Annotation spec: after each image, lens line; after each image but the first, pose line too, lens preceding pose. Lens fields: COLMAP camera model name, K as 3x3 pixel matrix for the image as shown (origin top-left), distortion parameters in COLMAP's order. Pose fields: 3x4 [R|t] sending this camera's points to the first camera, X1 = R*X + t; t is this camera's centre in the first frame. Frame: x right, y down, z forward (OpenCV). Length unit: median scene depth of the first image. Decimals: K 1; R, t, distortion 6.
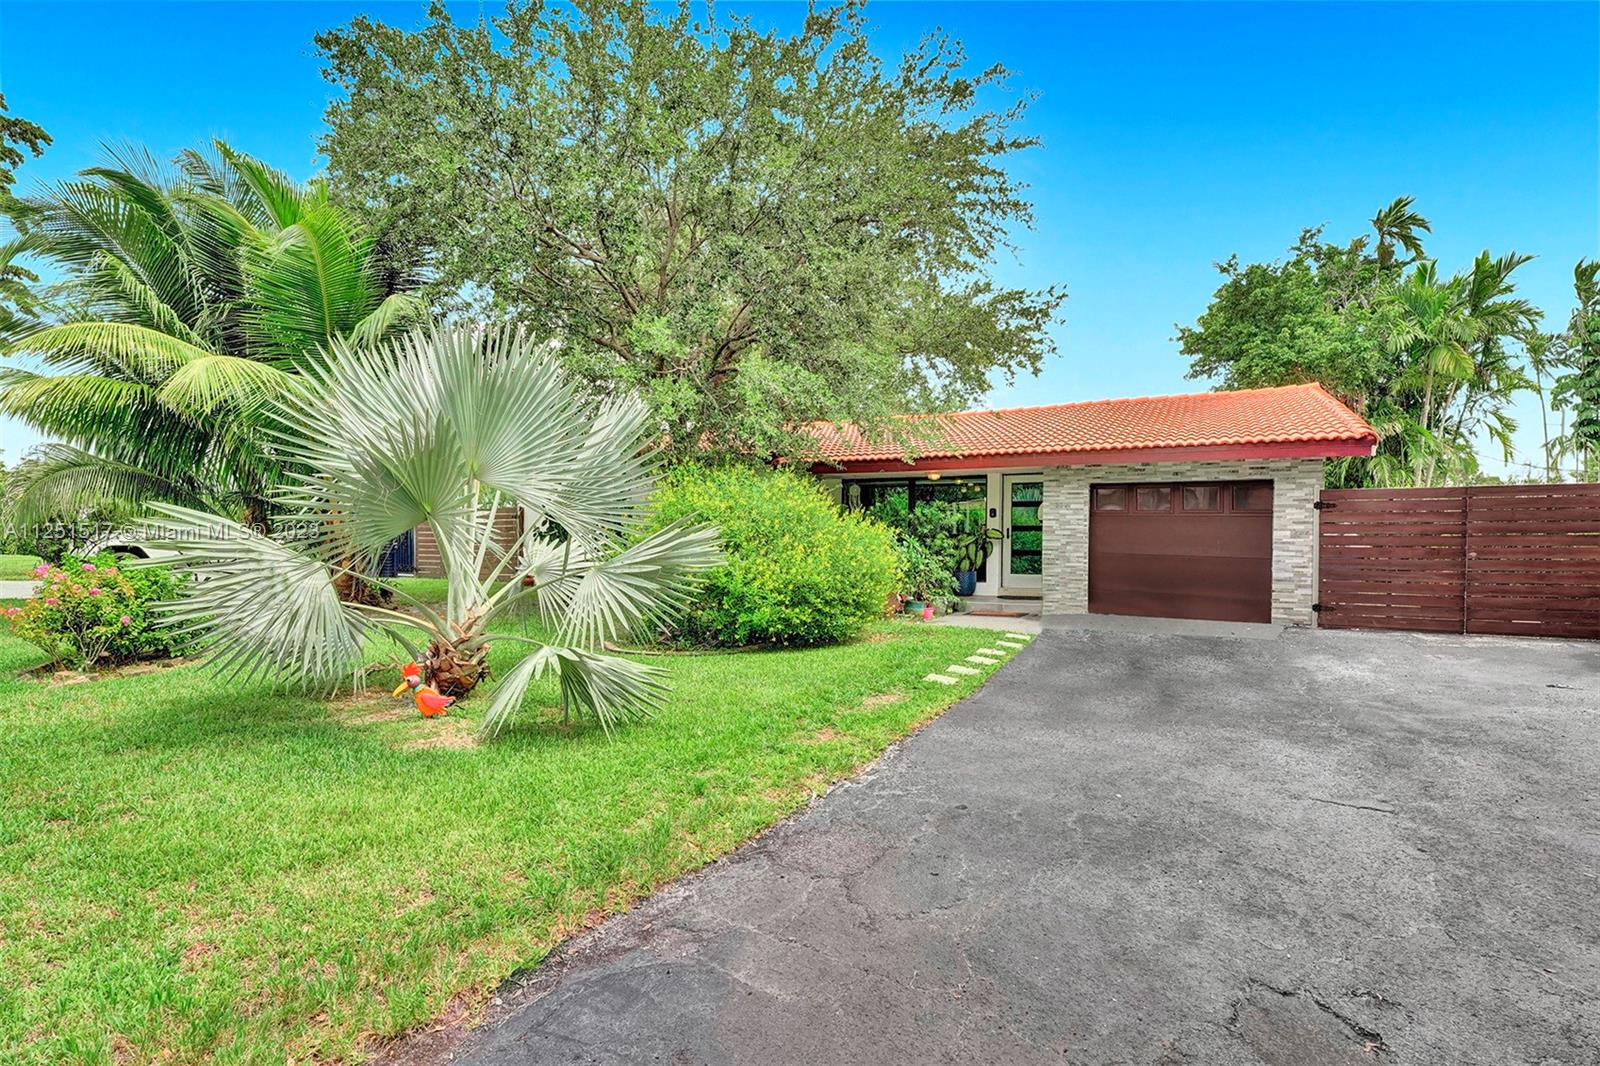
lens RADIAL K [[744.4, 0, 800.3], [0, 744.4, 529.9], [0, 0, 1]] dist [0.005839, 0.000747]
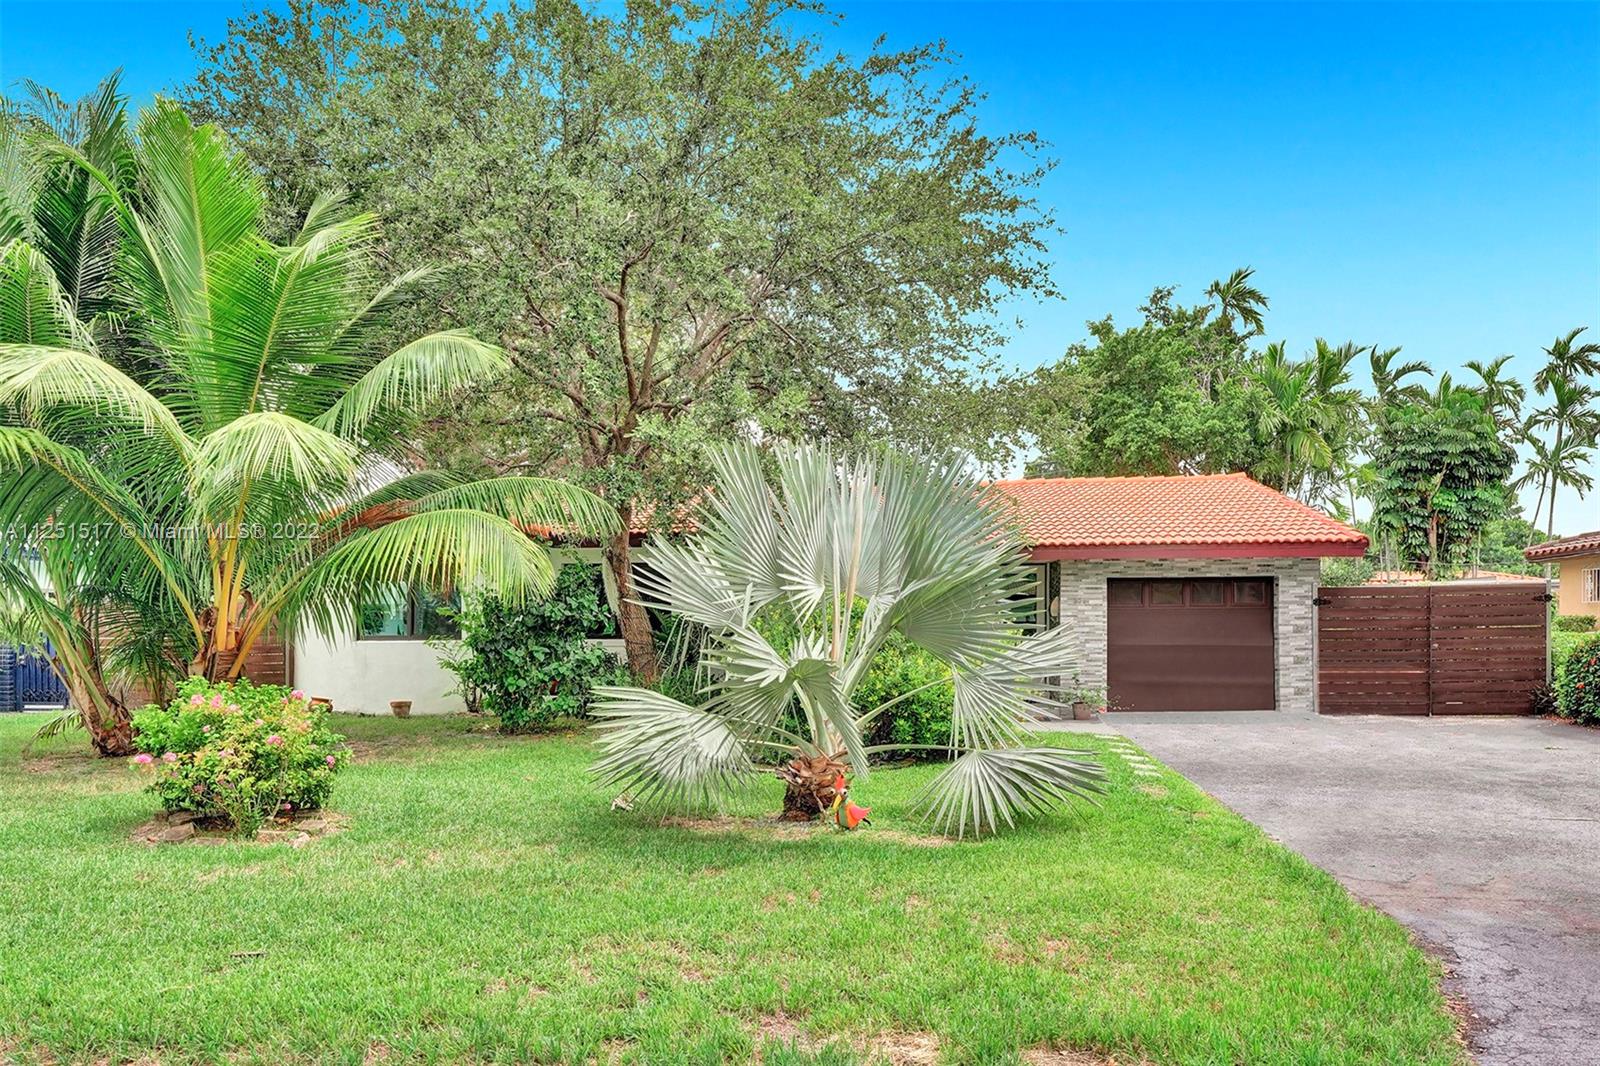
lens RADIAL K [[1105.3, 0, 799.8], [0, 1105.3, 535.1], [0, 0, 1]] dist [-0.005684, -0.000703]
pose [[0.938431, 0.019865, 0.344895, -0.249550], [0.008671, 0.996677, -0.080998, -0.002854], [-0.345358, 0.079001, 0.935140, -0.105097]]
